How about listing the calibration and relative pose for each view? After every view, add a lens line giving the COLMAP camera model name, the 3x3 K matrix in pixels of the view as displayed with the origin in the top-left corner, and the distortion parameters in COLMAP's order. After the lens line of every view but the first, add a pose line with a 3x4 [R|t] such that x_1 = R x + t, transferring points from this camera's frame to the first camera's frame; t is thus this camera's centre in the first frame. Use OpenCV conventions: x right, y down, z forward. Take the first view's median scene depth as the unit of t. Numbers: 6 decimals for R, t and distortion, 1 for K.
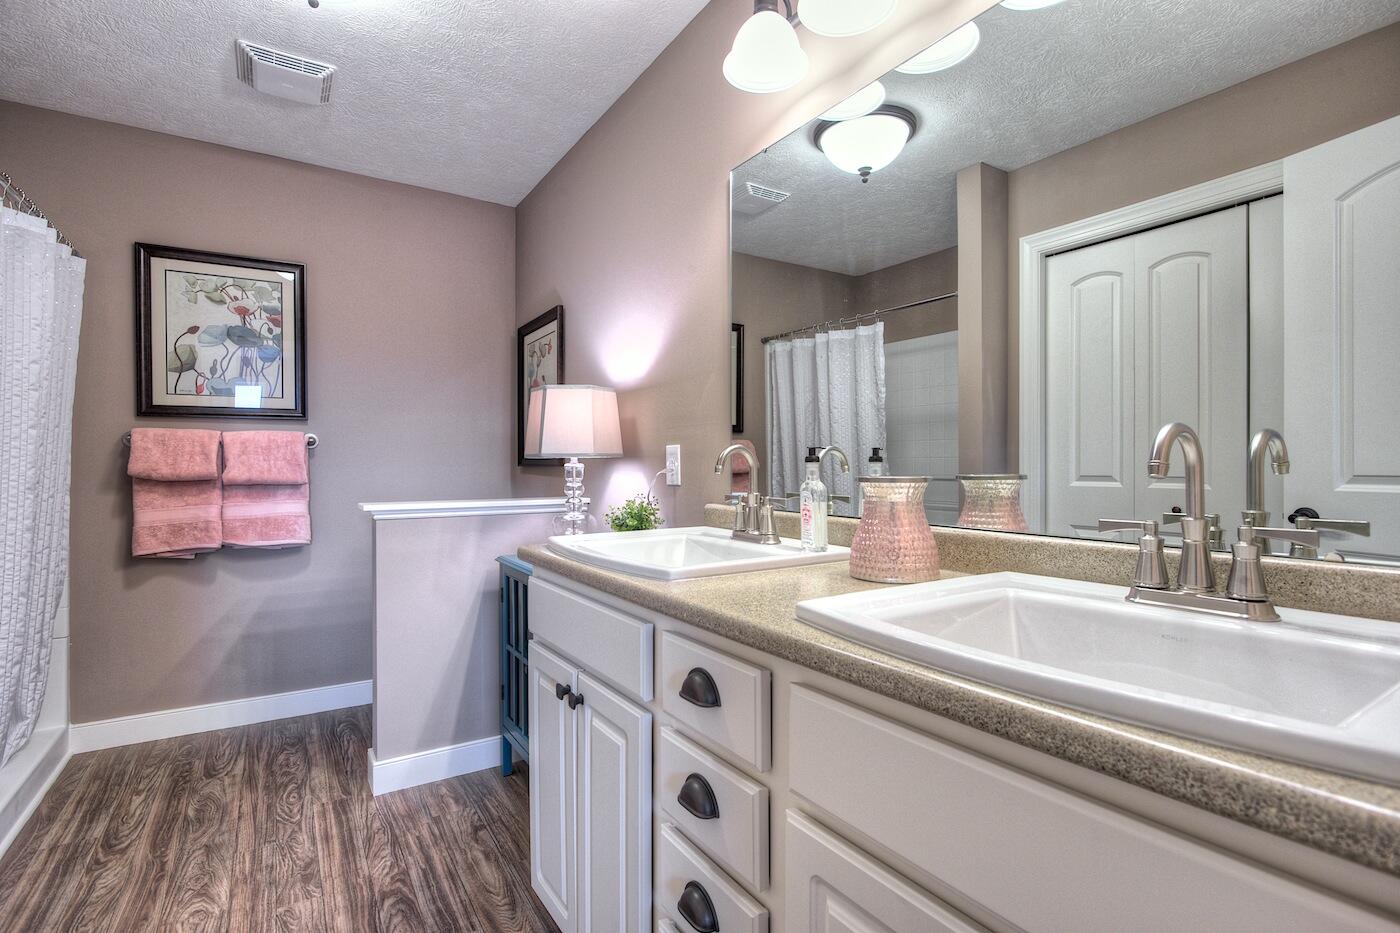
lens RADIAL K [[662.5, 0, 705.3], [0, 662.5, 465.0], [0, 0, 1]] dist [0.001693, 0.000660]
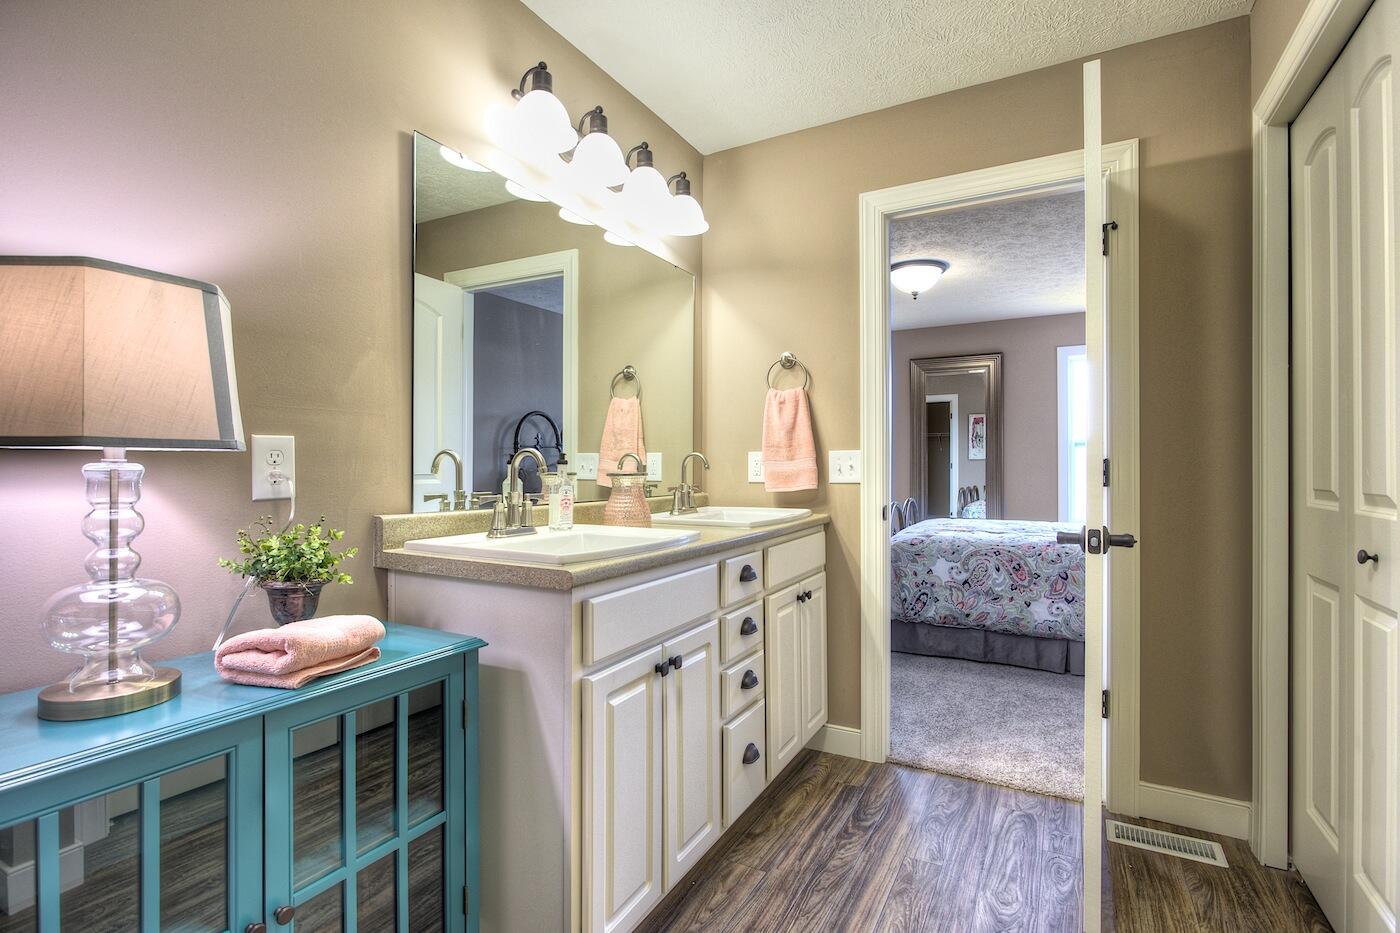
lens RADIAL K [[662.5, 0, 705.6], [0, 662.5, 461.4], [0, 0, 1]] dist [0.001693, 0.000660]
pose [[-0.470846, 0.002913, 0.882210, -1.300448], [0.008468, 0.999963, 0.001217, -0.003118], [-0.882175, 0.008044, -0.470854, 1.686297]]
